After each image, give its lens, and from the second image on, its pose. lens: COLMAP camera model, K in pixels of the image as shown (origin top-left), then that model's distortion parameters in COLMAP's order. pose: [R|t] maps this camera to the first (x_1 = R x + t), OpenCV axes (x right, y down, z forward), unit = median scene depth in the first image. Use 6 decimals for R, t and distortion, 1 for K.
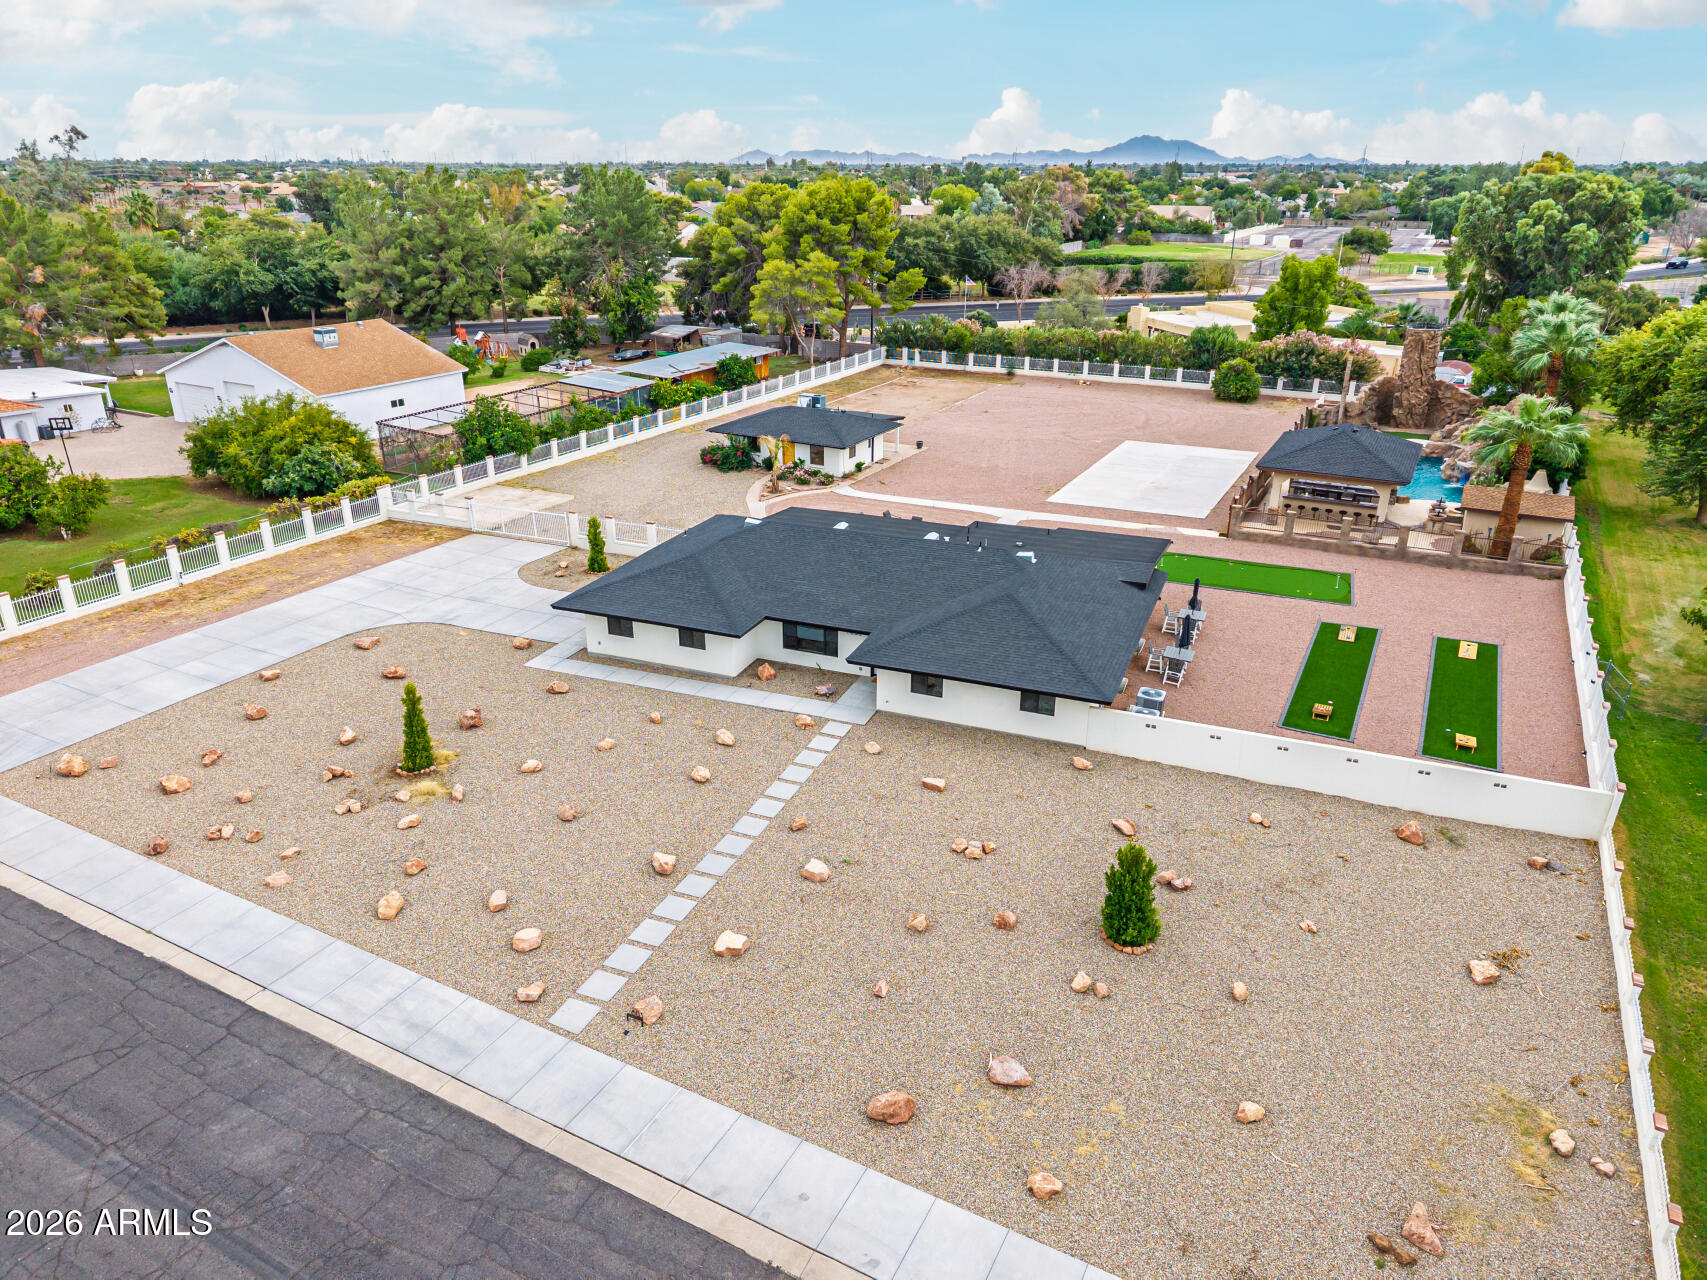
lens RADIAL K [[1137.4, 0, 845.3], [0, 1137.4, 648.8], [0, 0, 1]] dist [0.035607, -0.039275]
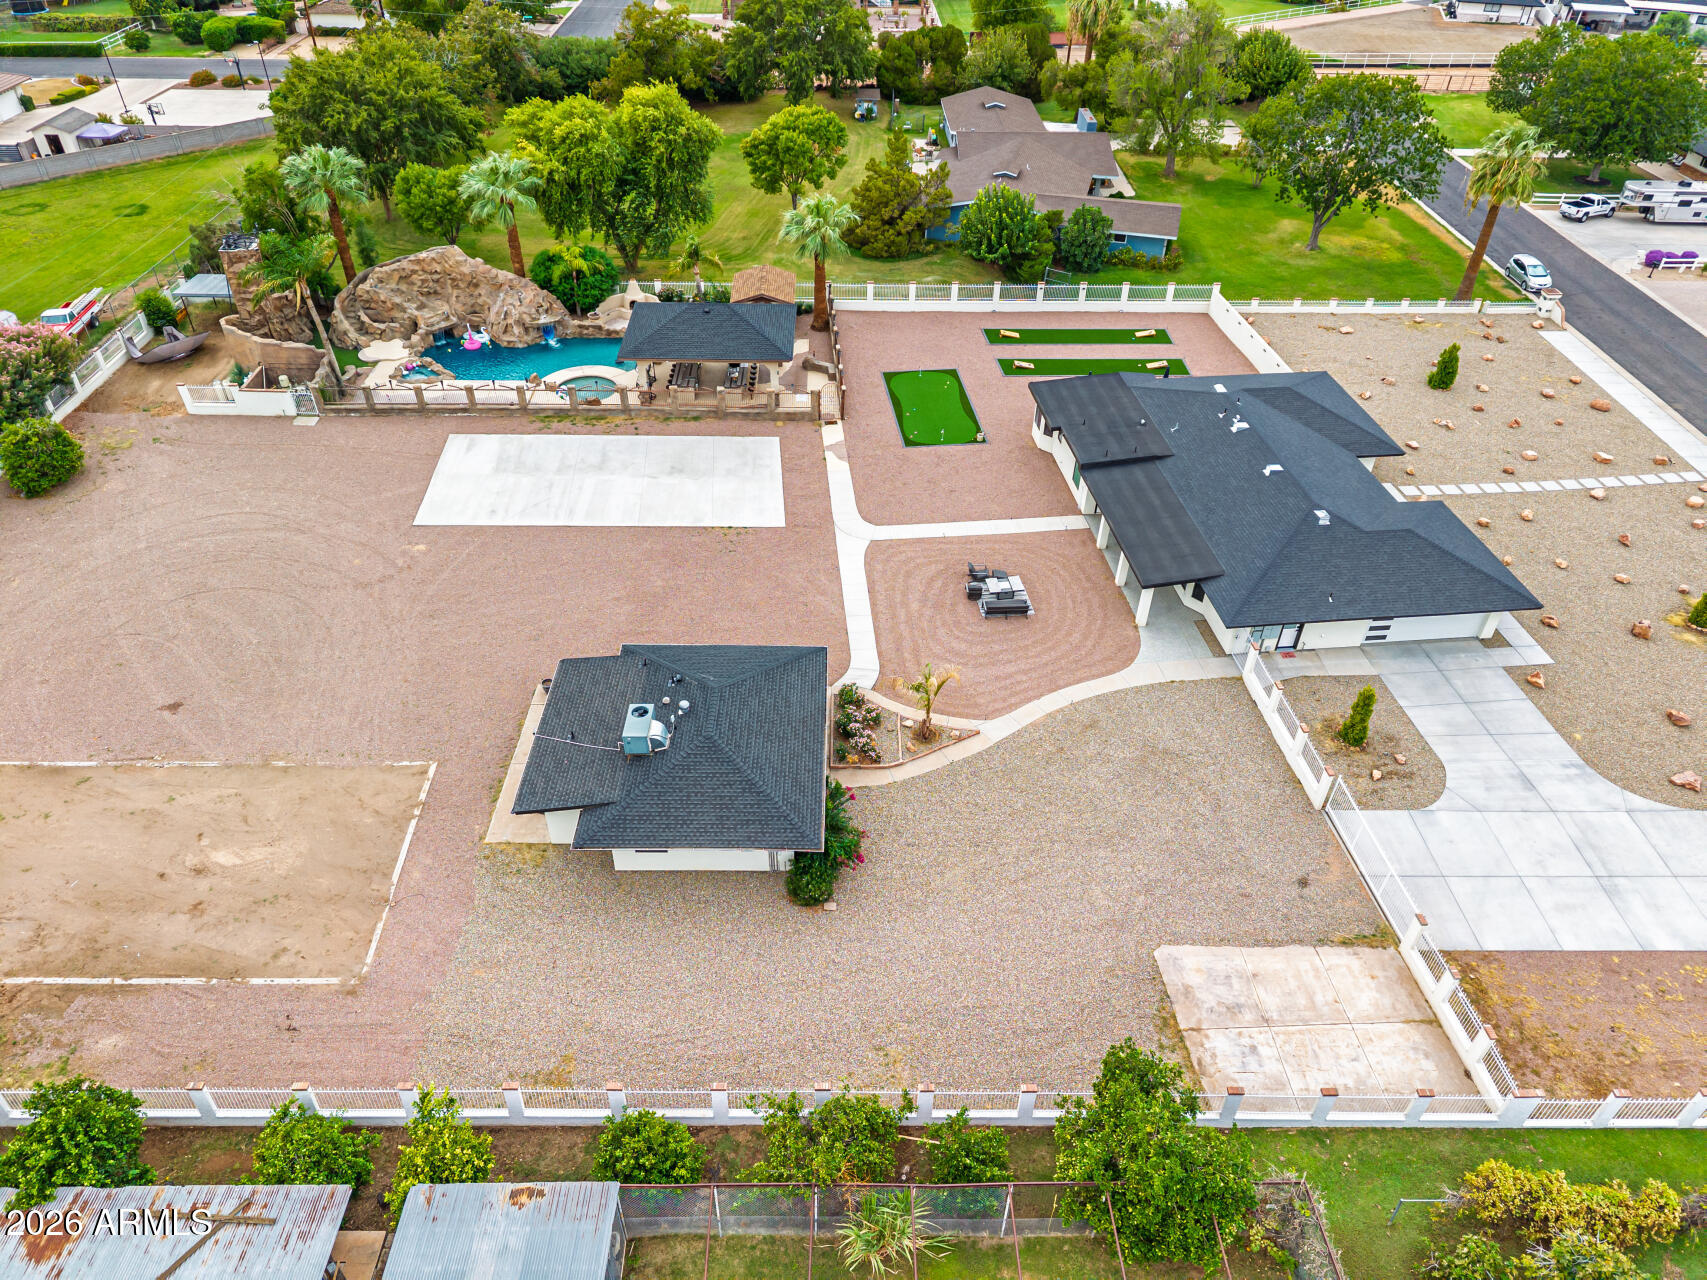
lens RADIAL K [[1137.4, 0, 843.9], [0, 1137.4, 638.7], [0, 0, 1]] dist [0.035607, -0.039275]
pose [[-0.477576, -0.555589, 0.680619, -0.453687], [0.331338, 0.603579, 0.725195, -0.663710], [-0.813717, 0.571851, -0.104167, 1.088648]]
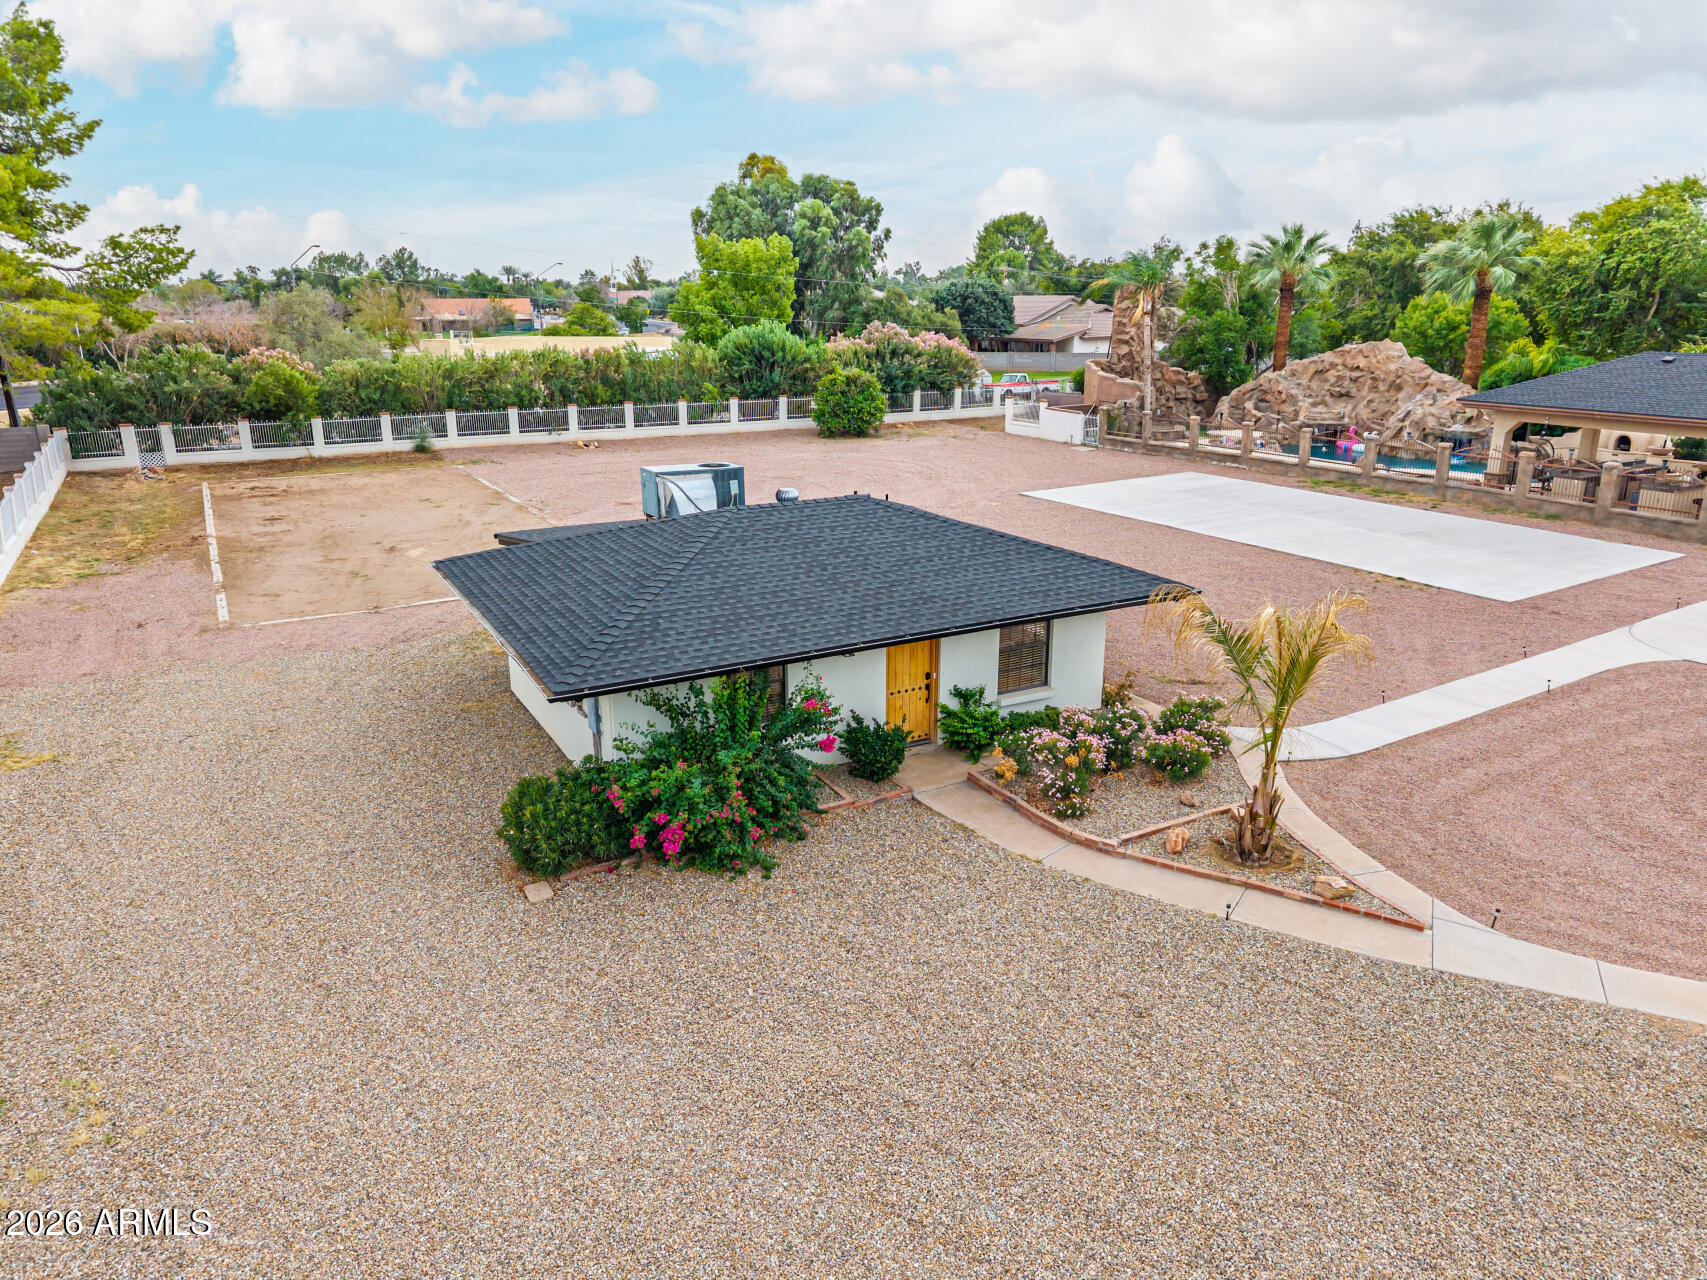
lens RADIAL K [[1137.4, 0, 847.5], [0, 1137.4, 642.3], [0, 0, 1]] dist [0.035607, -0.039275]
pose [[0.537010, -0.246991, 0.806607, -0.264848], [0.331468, 0.941050, 0.067479, -0.217079], [-0.775725, 0.231128, 0.587223, 0.939809]]
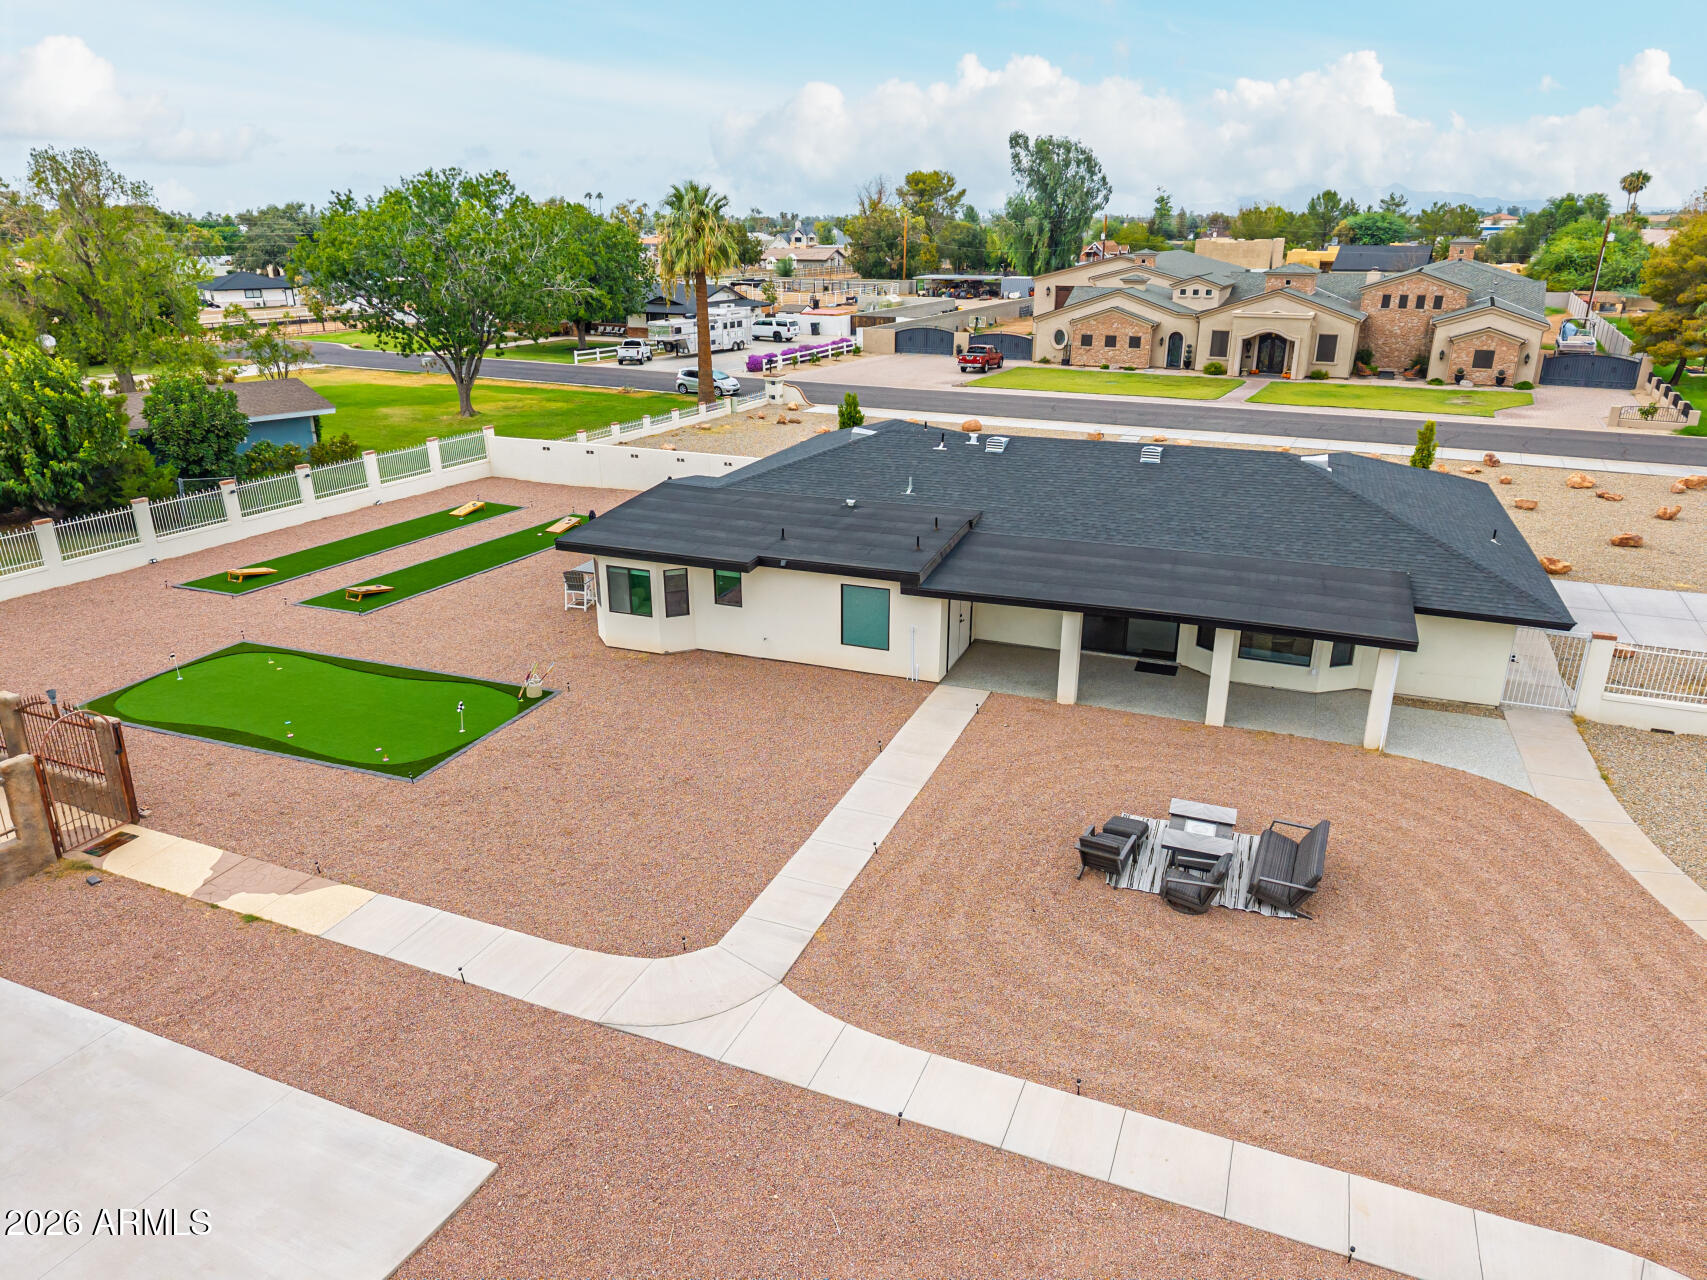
lens RADIAL K [[1137.4, 0, 838.7], [0, 1137.4, 644.6], [0, 0, 1]] dist [0.035607, -0.039275]
pose [[-0.999961, 0.003887, -0.007970, 0.119965], [-0.002627, 0.728615, 0.684918, -0.317178], [0.008469, 0.684912, -0.728576, 1.067894]]
